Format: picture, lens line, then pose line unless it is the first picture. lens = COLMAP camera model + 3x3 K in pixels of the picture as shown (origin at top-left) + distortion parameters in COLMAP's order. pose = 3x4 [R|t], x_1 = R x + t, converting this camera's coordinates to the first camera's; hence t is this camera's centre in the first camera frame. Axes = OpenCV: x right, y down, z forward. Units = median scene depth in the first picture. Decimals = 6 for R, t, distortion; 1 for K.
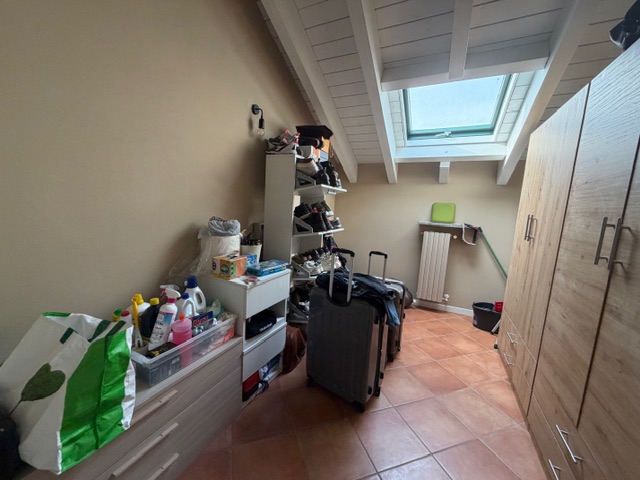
lens RADIAL K [[255.6, 0, 316.9], [0, 255.6, 239.9], [0, 0, 1]] dist [0.001308, -0.000267]
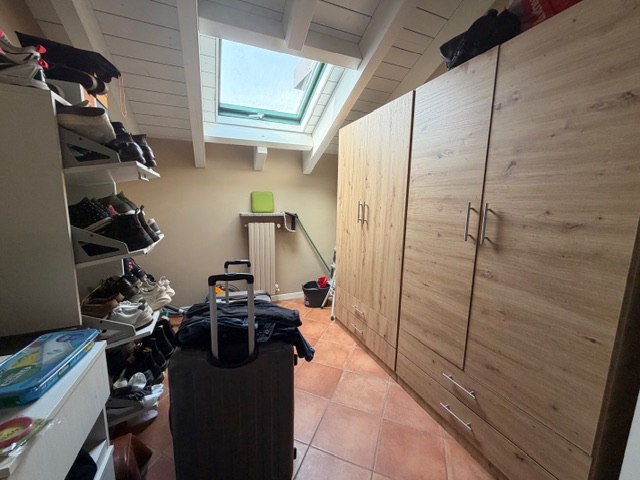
lens RADIAL K [[255.6, 0, 316.9], [0, 255.6, 239.9], [0, 0, 1]] dist [0.001308, -0.000267]
pose [[0.659238, -0.157844, 0.735181, -0.139638], [0.123211, 0.987180, 0.101464, -0.057852], [-0.741771, 0.023694, 0.670234, 0.328655]]
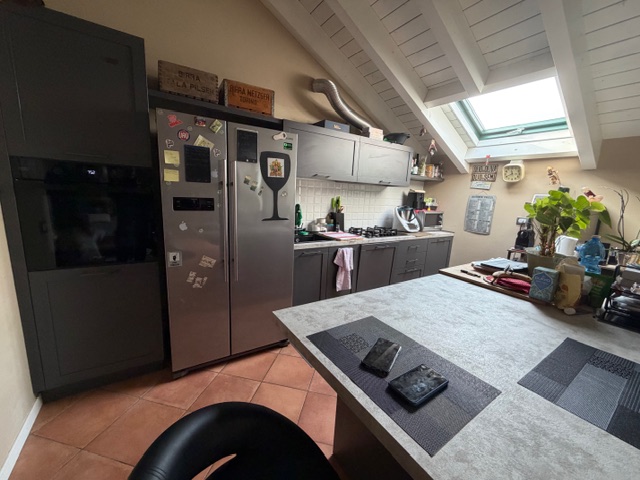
lens RADIAL K [[255.6, 0, 316.9], [0, 255.6, 239.9], [0, 0, 1]] dist [0.001308, -0.000267]
pose [[0.861833, 0.078746, -0.501042, 0.488801], [-0.071172, 0.996876, 0.034251, 0.036756], [0.502174, 0.006141, 0.864745, -0.326444]]
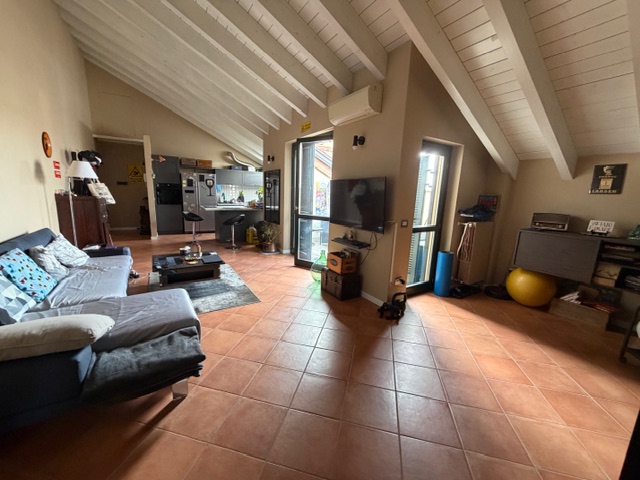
lens RADIAL K [[255.6, 0, 316.9], [0, 255.6, 239.9], [0, 0, 1]] dist [0.001308, -0.000267]
pose [[0.845901, 0.076046, -0.527891, 3.057494], [-0.064989, 0.997104, 0.039501, 0.378663], [0.529366, 0.000893, 0.848393, -1.836677]]
